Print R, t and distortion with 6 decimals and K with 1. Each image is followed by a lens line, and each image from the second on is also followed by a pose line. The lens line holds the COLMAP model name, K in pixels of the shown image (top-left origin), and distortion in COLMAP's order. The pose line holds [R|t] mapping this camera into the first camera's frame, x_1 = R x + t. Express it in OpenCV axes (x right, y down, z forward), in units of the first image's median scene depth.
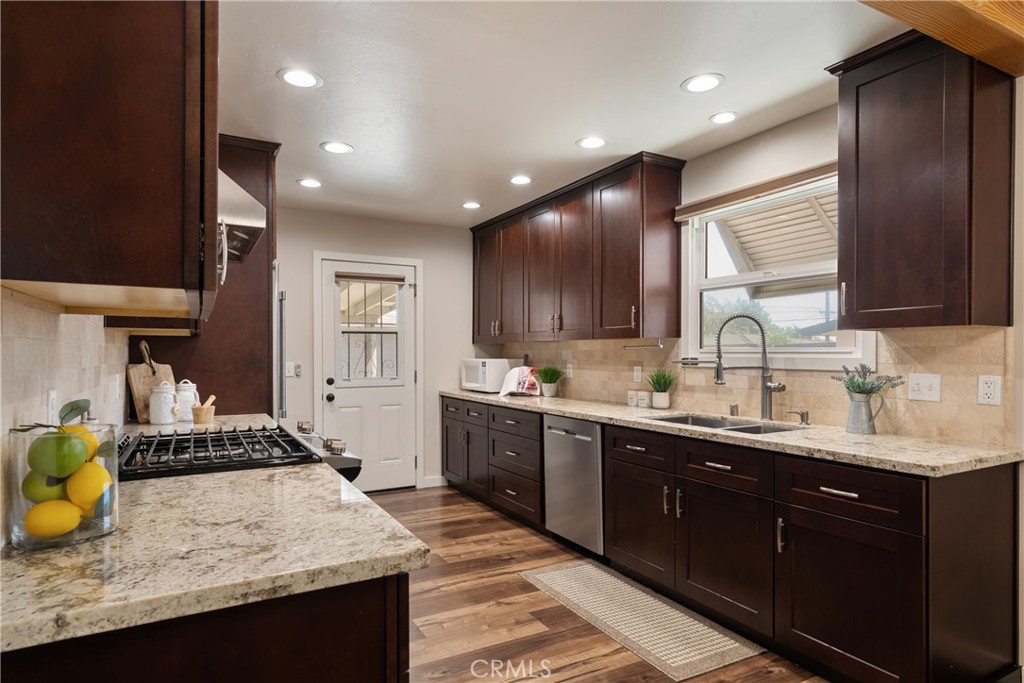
lens RADIAL K [[578.7, 0, 503.3], [0, 578.7, 358.8], [0, 0, 1]] dist [-0.002655, 0.003568]
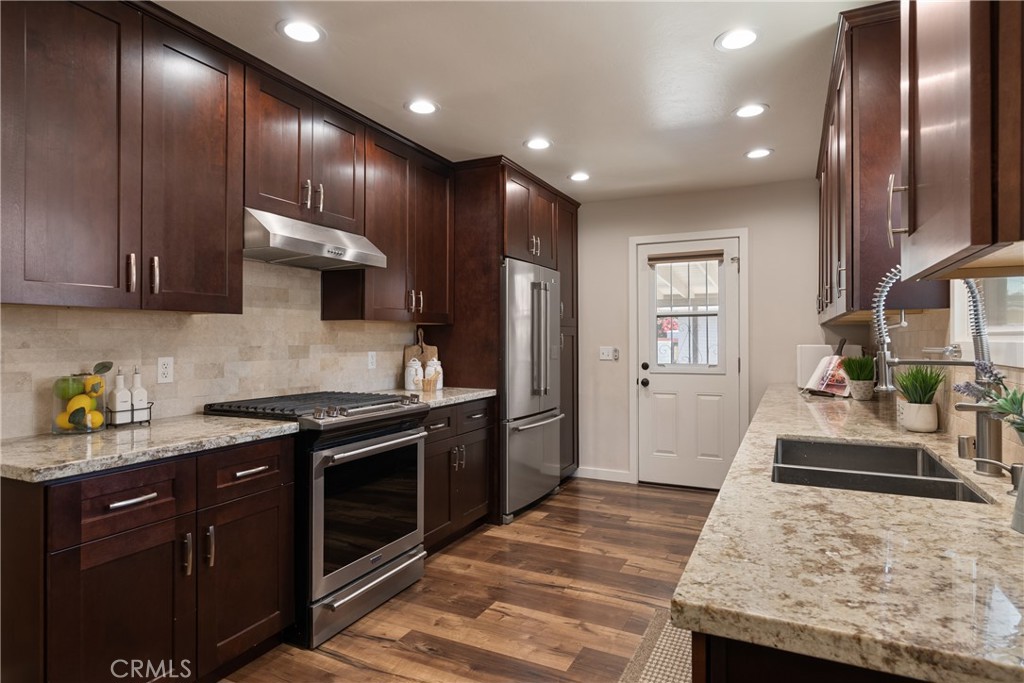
lens RADIAL K [[578.7, 0, 515.3], [0, 578.7, 335.7], [0, 0, 1]] dist [-0.002655, 0.003568]
pose [[0.576590, -0.004644, -0.817020, 0.390015], [-0.006897, 0.999921, -0.010551, -0.001210], [0.817005, 0.011719, 0.576512, 0.249466]]
